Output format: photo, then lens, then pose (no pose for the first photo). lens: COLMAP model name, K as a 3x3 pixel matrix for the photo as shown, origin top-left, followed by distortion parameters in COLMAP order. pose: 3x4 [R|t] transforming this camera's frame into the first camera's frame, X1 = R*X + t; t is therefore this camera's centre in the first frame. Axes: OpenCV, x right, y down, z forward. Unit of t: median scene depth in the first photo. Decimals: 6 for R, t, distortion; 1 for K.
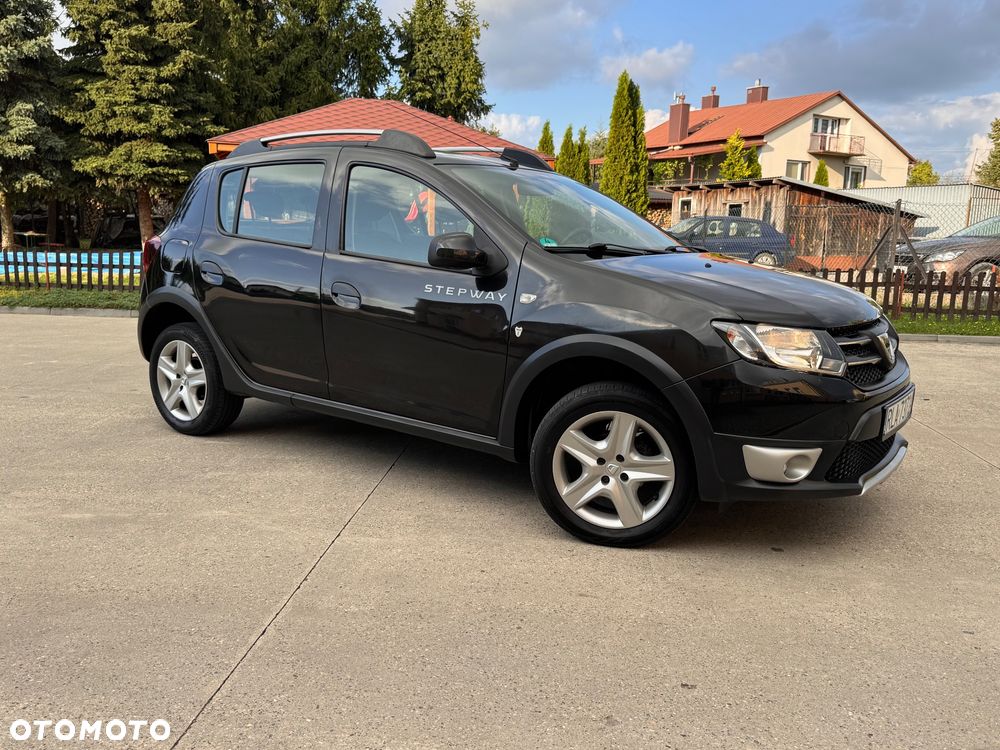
lens RADIAL K [[848.8, 0, 514.4], [0, 848.8, 372.2], [0, 0, 1]] dist [0.079593, -0.108998]
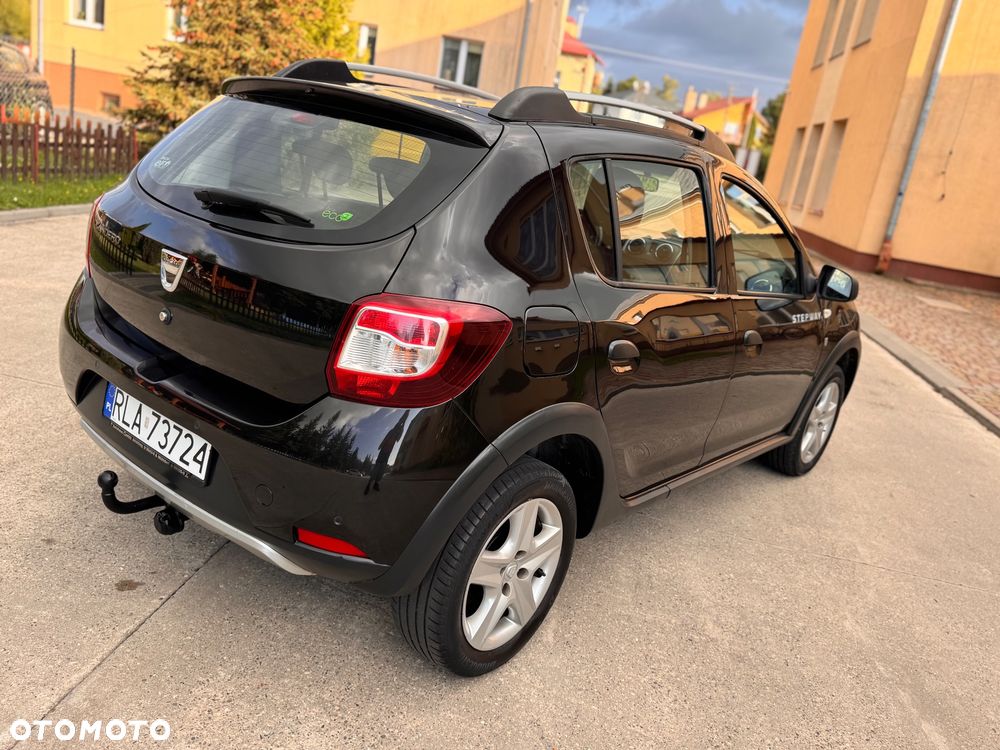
lens RADIAL K [[815.1, 0, 487.1], [0, 815.1, 371.7], [0, 0, 1]] dist [0.001611, -0.006194]
pose [[0.076479, -0.291780, 0.953423, -0.223231], [0.010571, 0.956407, 0.291845, -0.067787], [-0.997015, -0.012241, 0.076229, 0.268985]]
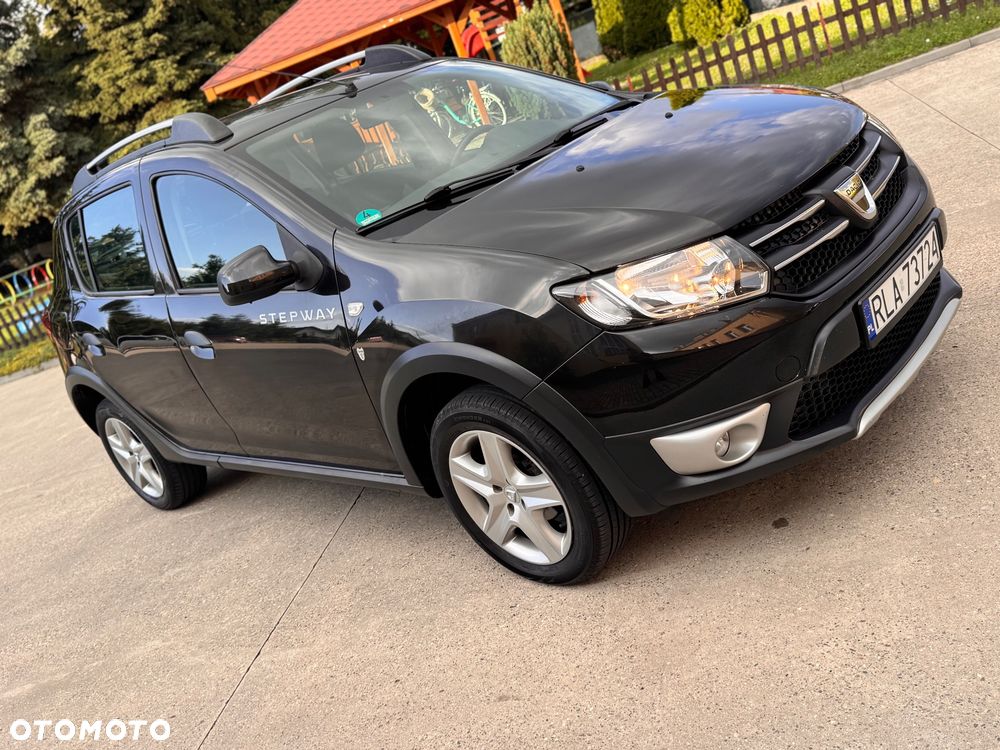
lens RADIAL K [[927.5, 0, 526.1], [0, 927.5, 370.9], [0, 0, 1]] dist [0.073904, -0.119482]
pose [[0.921546, -0.315643, -0.226105, 0.062256], [0.353063, 0.923541, 0.149729, -0.020487], [0.161557, -0.217811, 0.962527, 0.043750]]
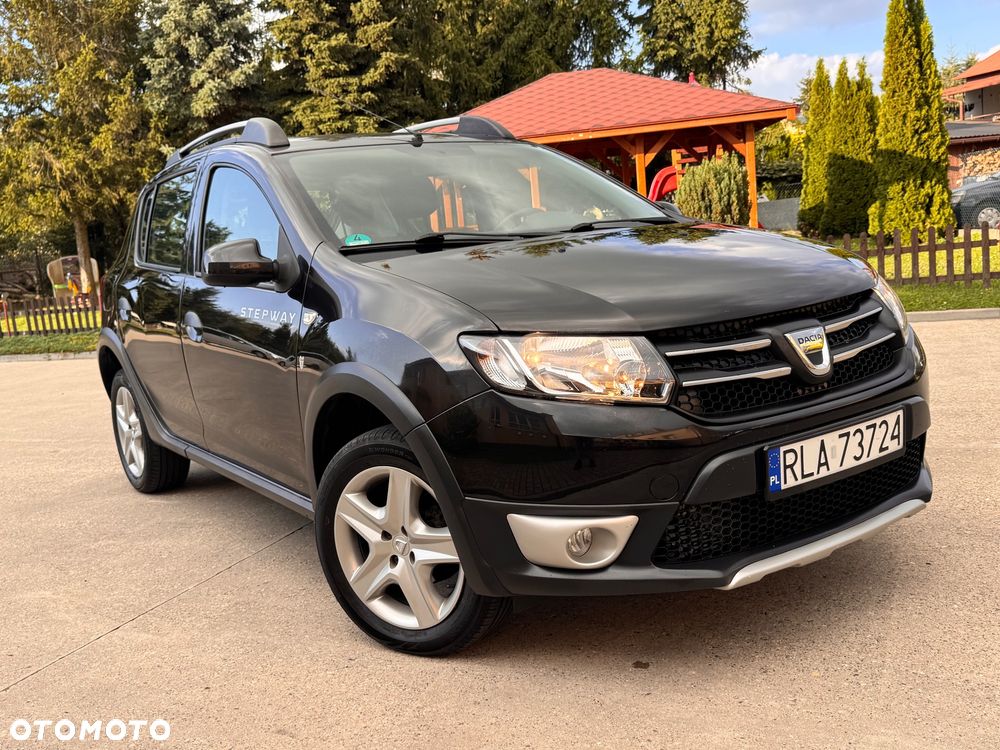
lens RADIAL K [[981.9, 0, 520.6], [0, 981.9, 372.3], [0, 0, 1]] dist [0.170604, -0.411525]
pose [[0.938736, -0.063340, -0.338768, 0.094105], [0.059938, 0.997991, -0.020504, -0.001850], [0.339386, -0.001057, 0.940647, 0.045694]]
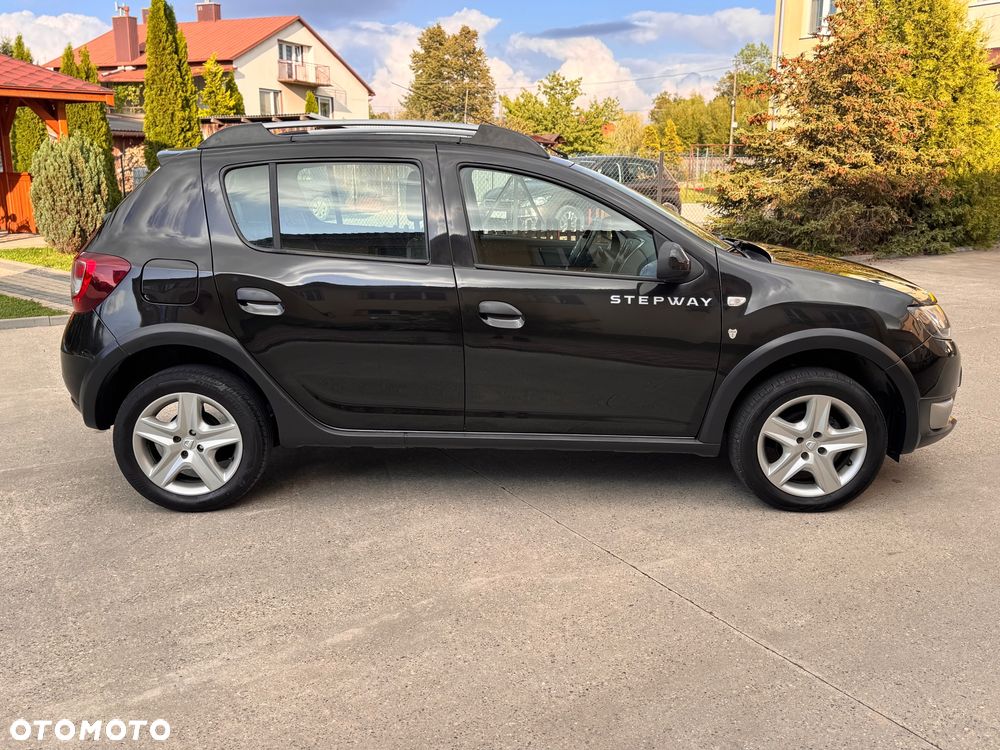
lens RADIAL K [[906.0, 0, 522.3], [0, 906.0, 375.9], [0, 0, 1]] dist [0.044755, -0.063192]
pose [[0.802806, -0.154338, 0.575918, -0.165896], [0.112603, 0.987781, 0.107747, -0.028379], [-0.585510, -0.021650, 0.810376, 0.046777]]
